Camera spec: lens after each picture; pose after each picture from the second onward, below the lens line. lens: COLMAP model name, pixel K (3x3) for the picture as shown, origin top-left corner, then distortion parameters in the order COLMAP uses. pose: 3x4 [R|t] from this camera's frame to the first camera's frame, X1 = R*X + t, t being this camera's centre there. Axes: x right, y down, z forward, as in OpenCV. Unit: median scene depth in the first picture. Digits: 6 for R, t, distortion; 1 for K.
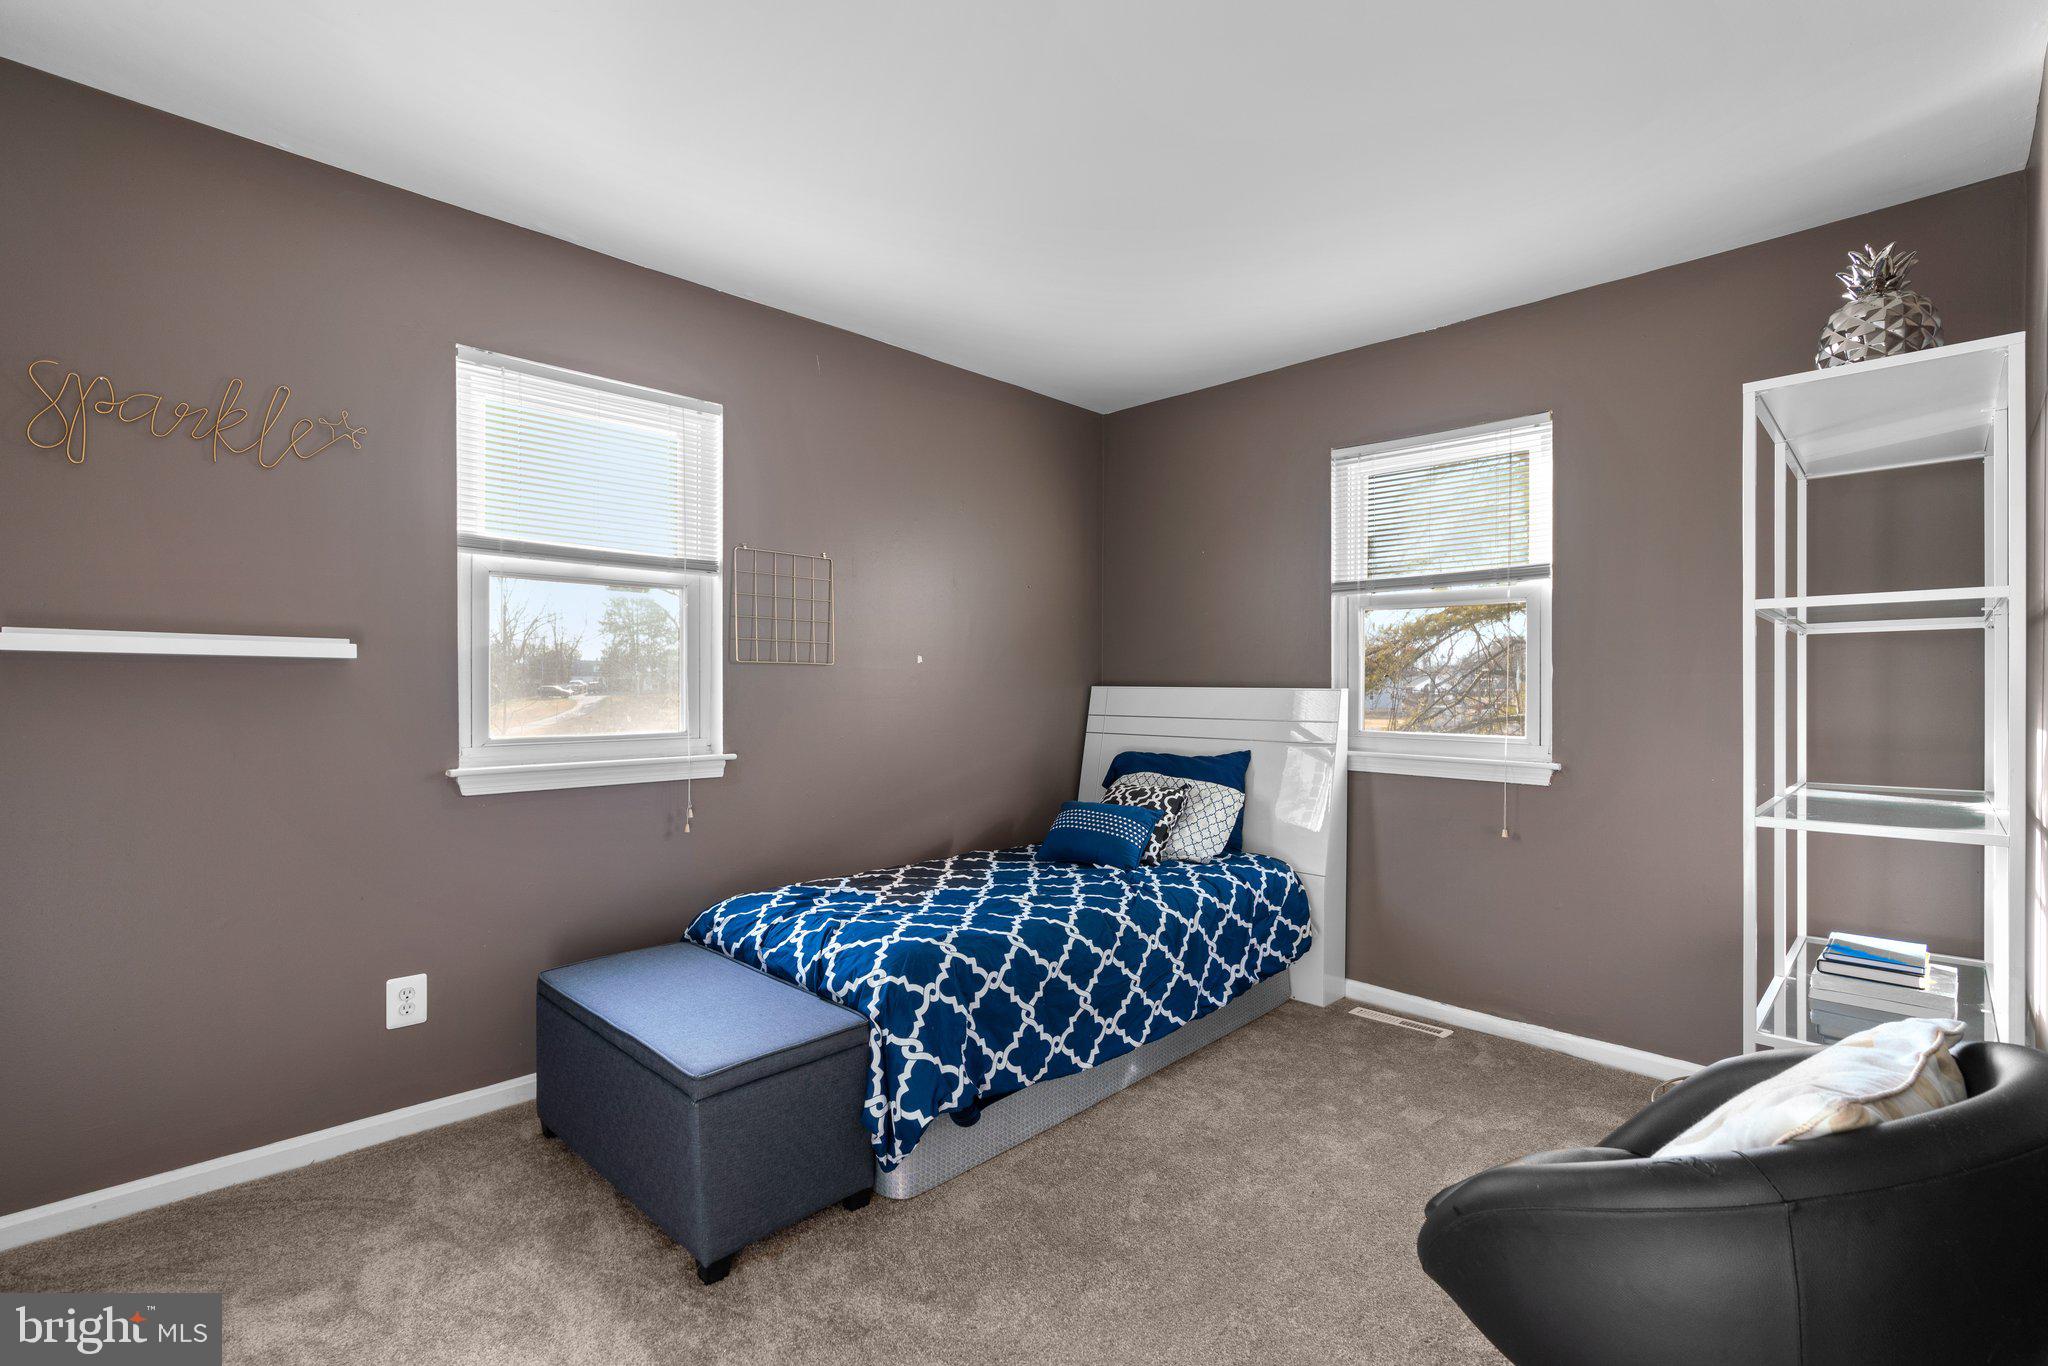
lens RADIAL K [[930.1, 0, 994.8], [0, 930.1, 675.6], [0, 0, 1]] dist [-0.012793, 0.006413]
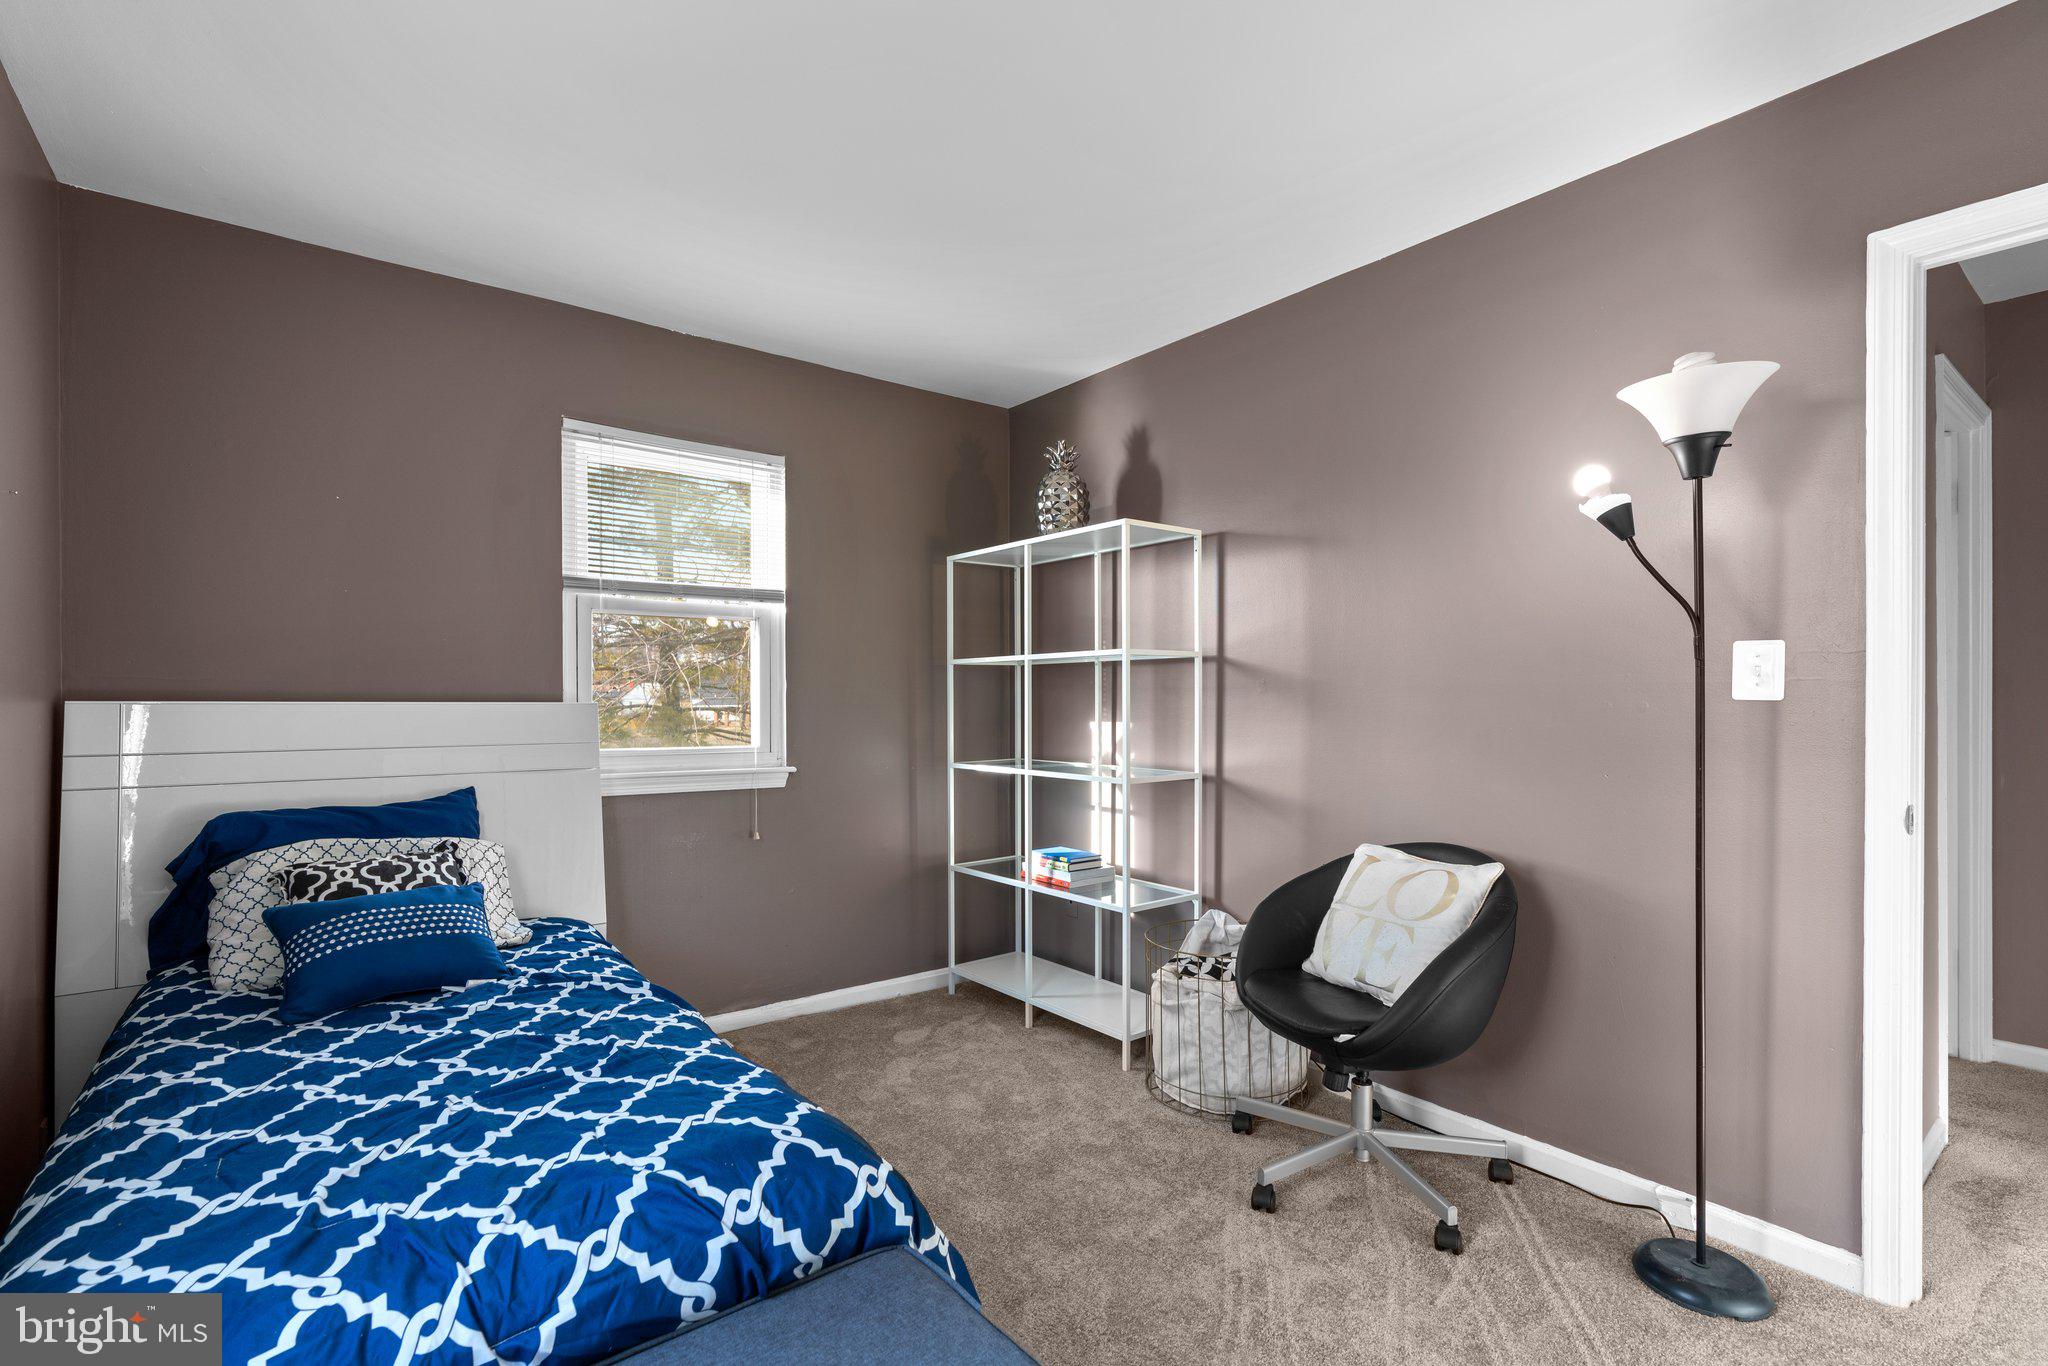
lens RADIAL K [[930.1, 0, 1024.9], [0, 930.1, 694.9], [0, 0, 1]] dist [-0.012793, 0.006413]
pose [[0.108674, 0.004313, 0.994068, -0.476075], [-0.006316, 0.999973, -0.003648, 0.008105], [-0.994057, -0.005882, 0.108698, 0.559246]]
